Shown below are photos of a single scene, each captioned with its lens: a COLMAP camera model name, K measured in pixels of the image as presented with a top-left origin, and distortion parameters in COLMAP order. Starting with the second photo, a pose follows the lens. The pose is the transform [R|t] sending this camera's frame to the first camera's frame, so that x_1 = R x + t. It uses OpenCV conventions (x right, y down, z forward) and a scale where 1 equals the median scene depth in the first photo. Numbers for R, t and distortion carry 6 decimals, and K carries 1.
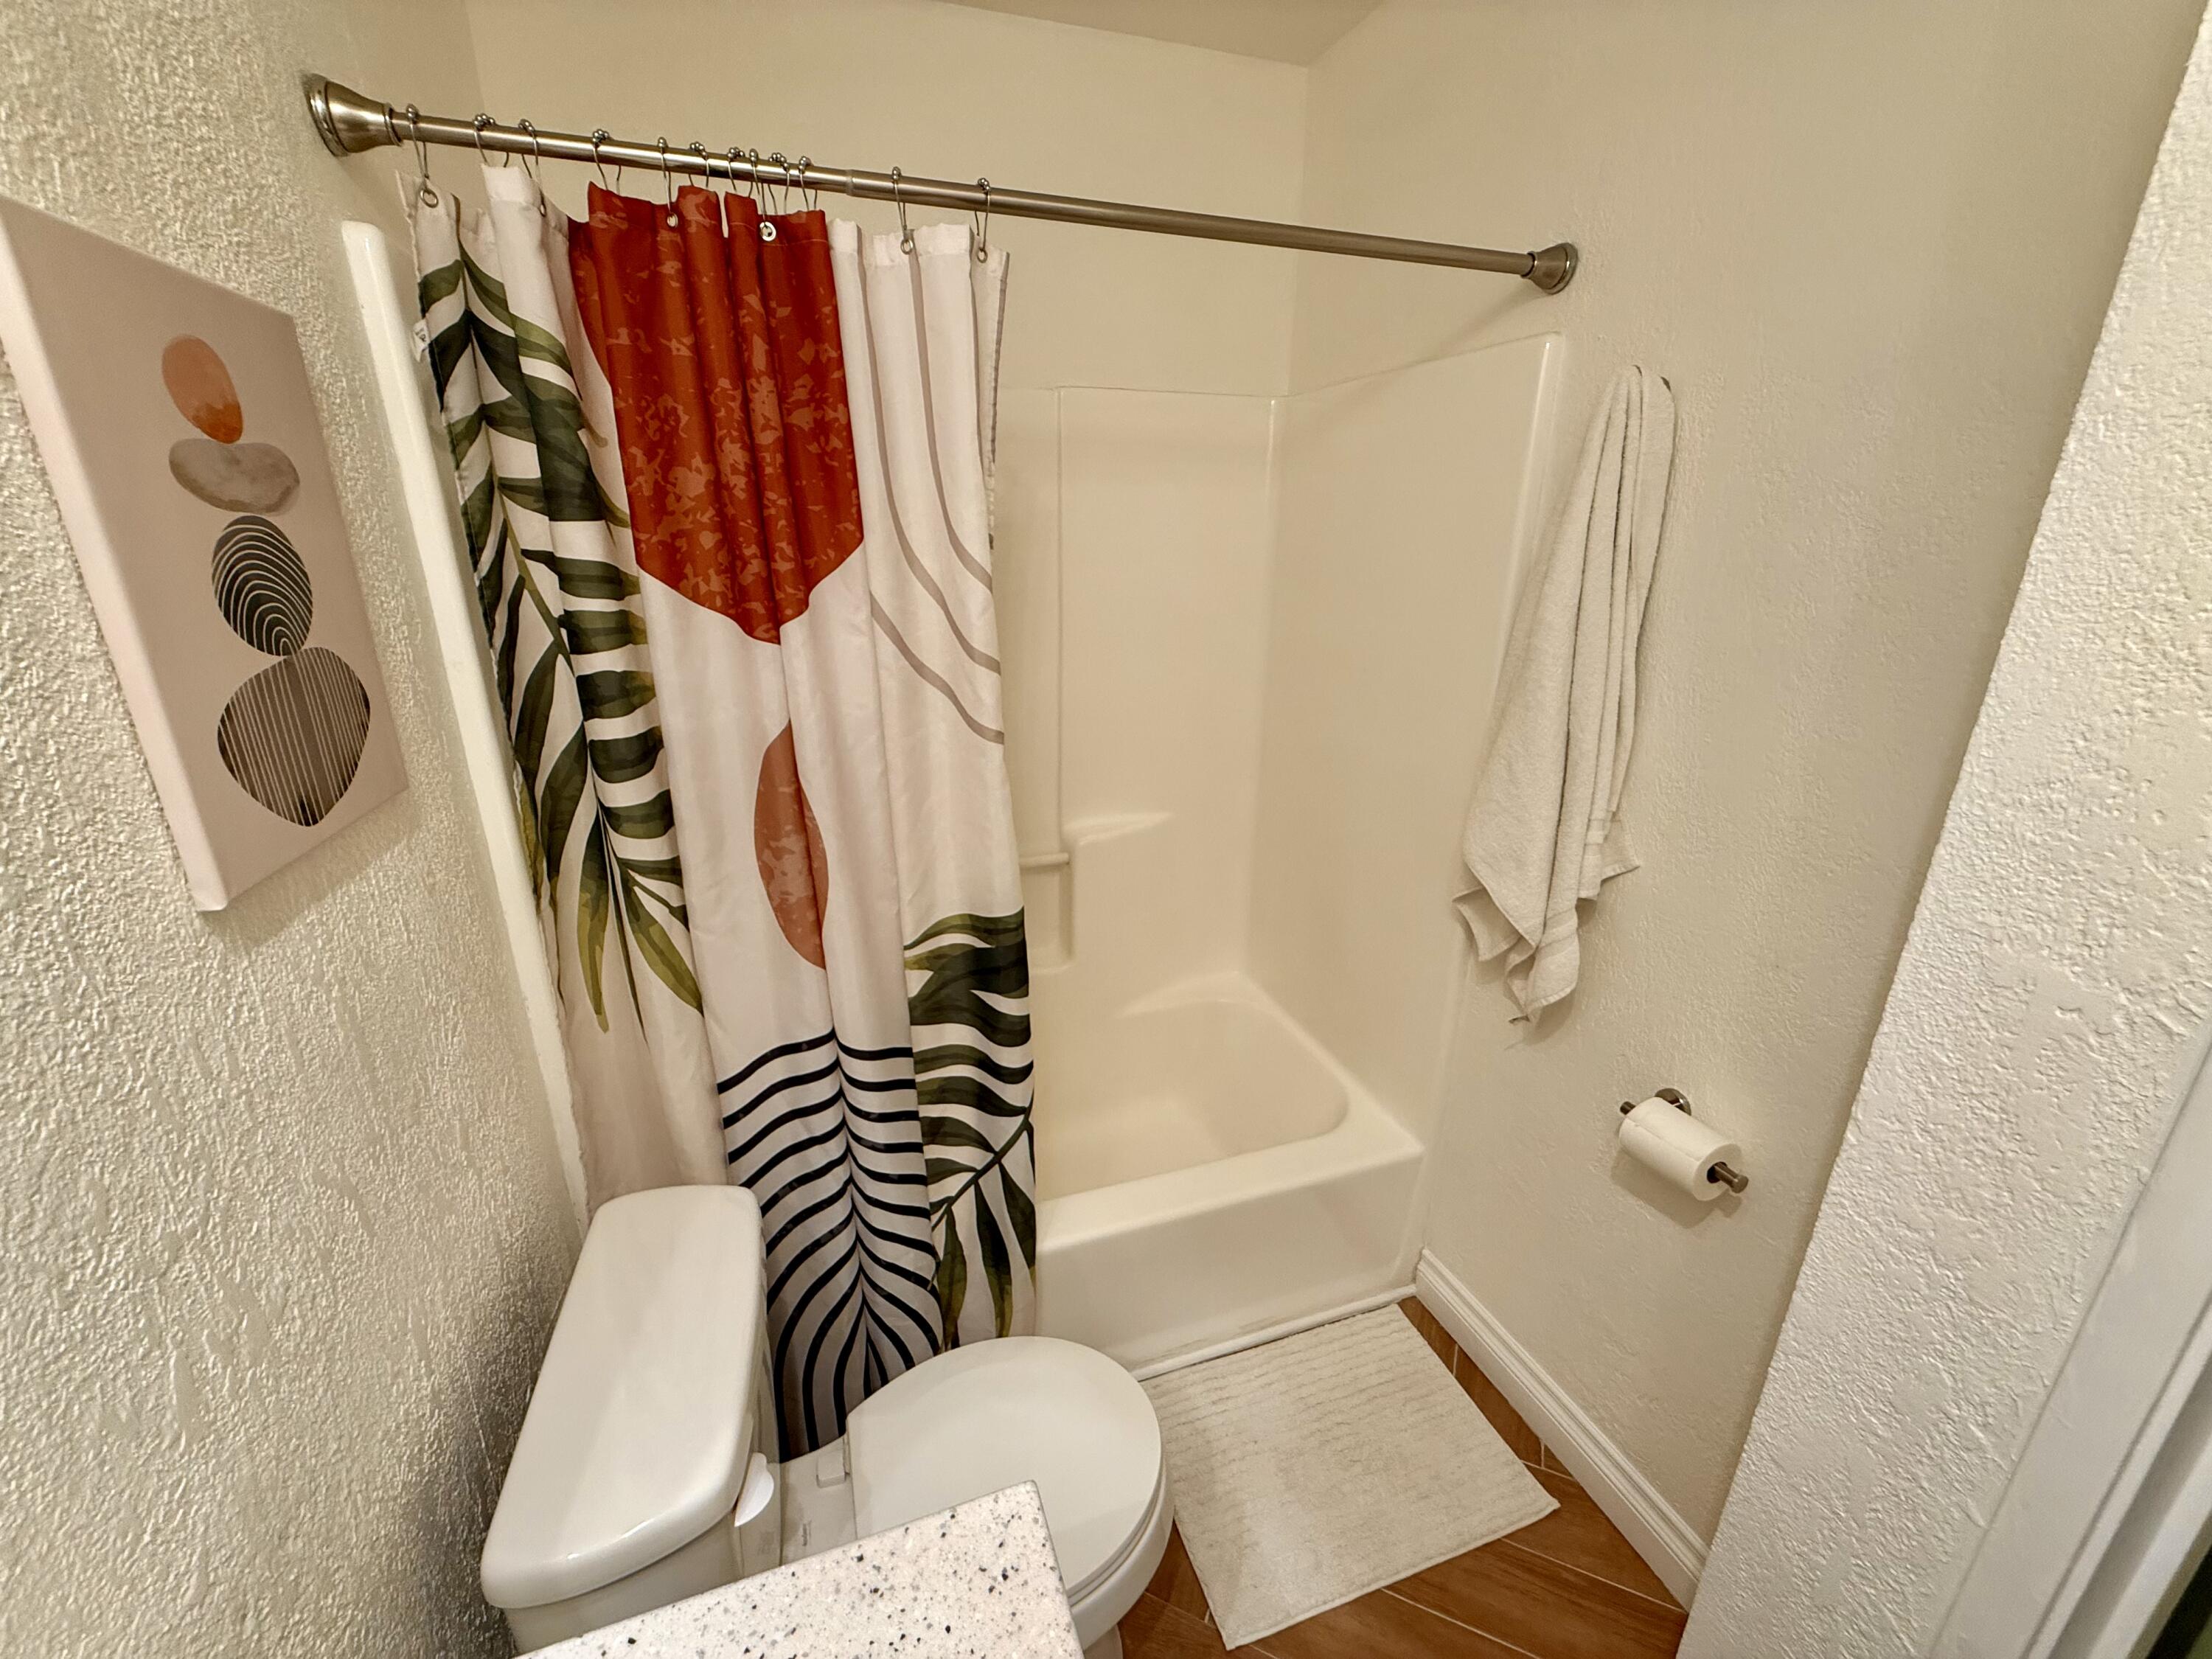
lens RADIAL K [[885.2, 0, 1104.4], [0, 885.2, 833.9], [0, 0, 1]] dist [-0.001252, -0.000069]
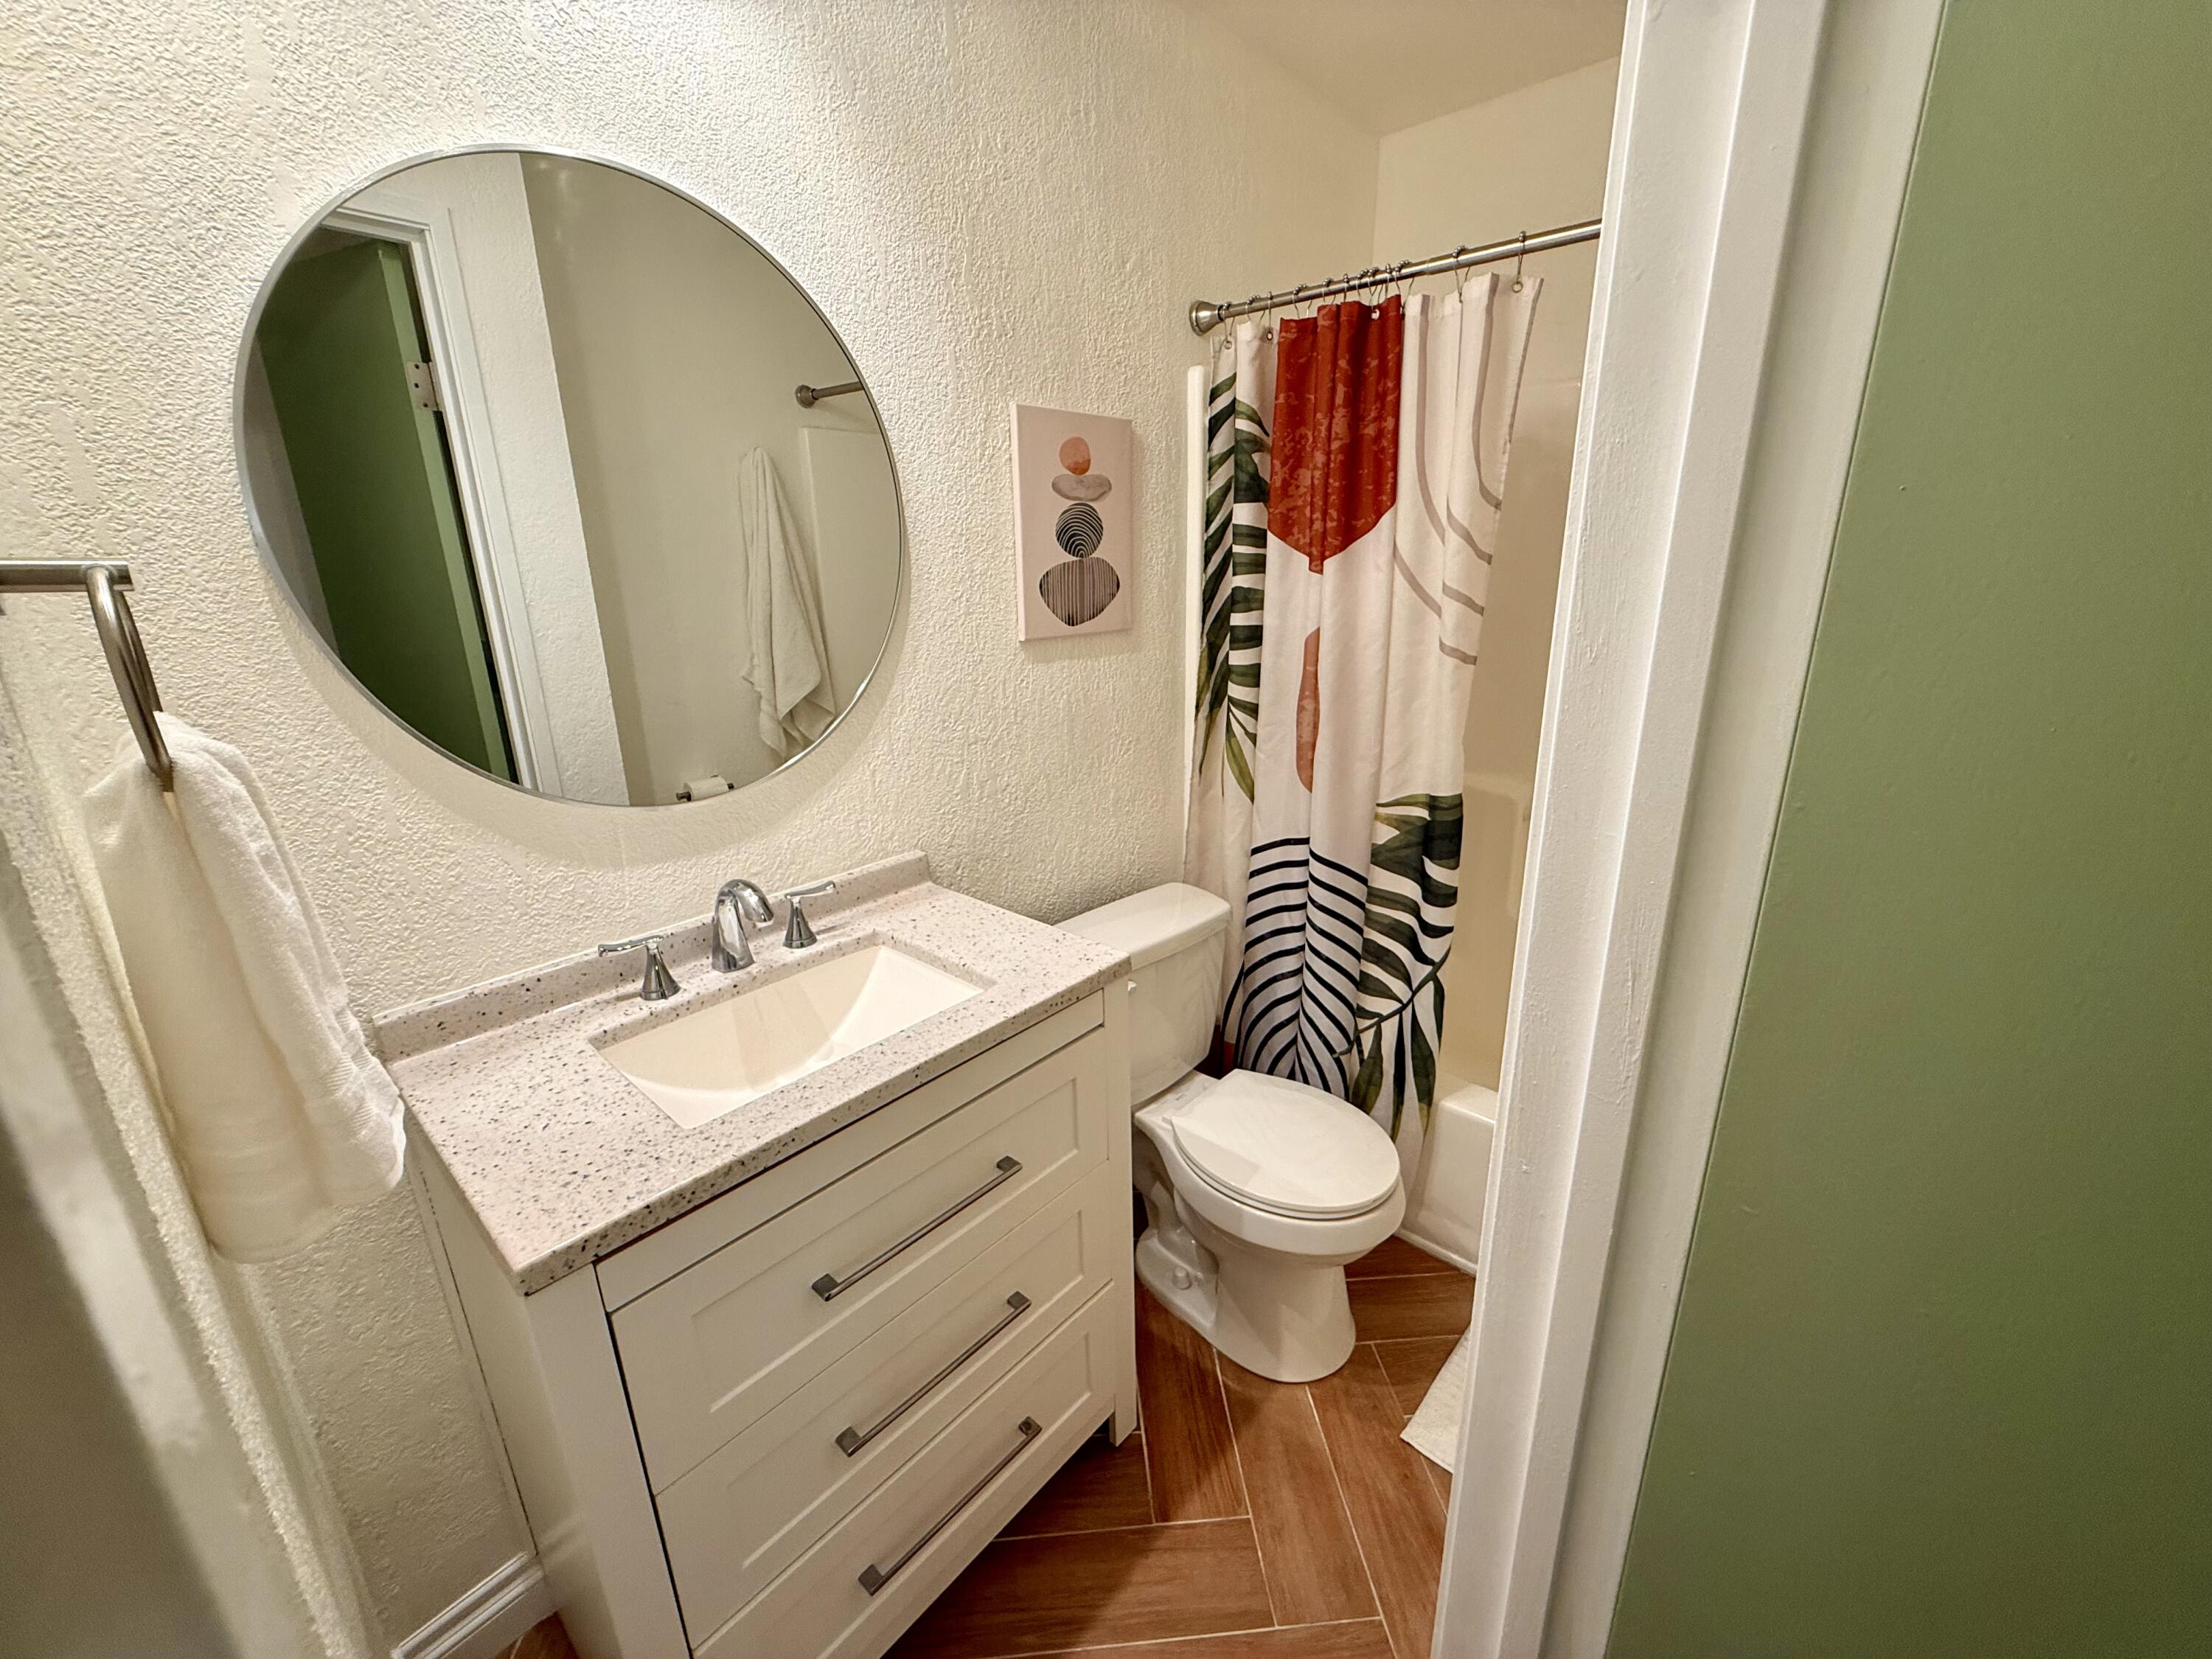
lens RADIAL K [[885.2, 0, 1104.4], [0, 885.2, 833.9], [0, 0, 1]] dist [-0.001252, -0.000069]
pose [[0.479414, 0.250524, -0.841071, 0.885627], [-0.264967, 0.954982, 0.133422, 0.121185], [0.836633, 0.158891, 0.524212, -0.091608]]
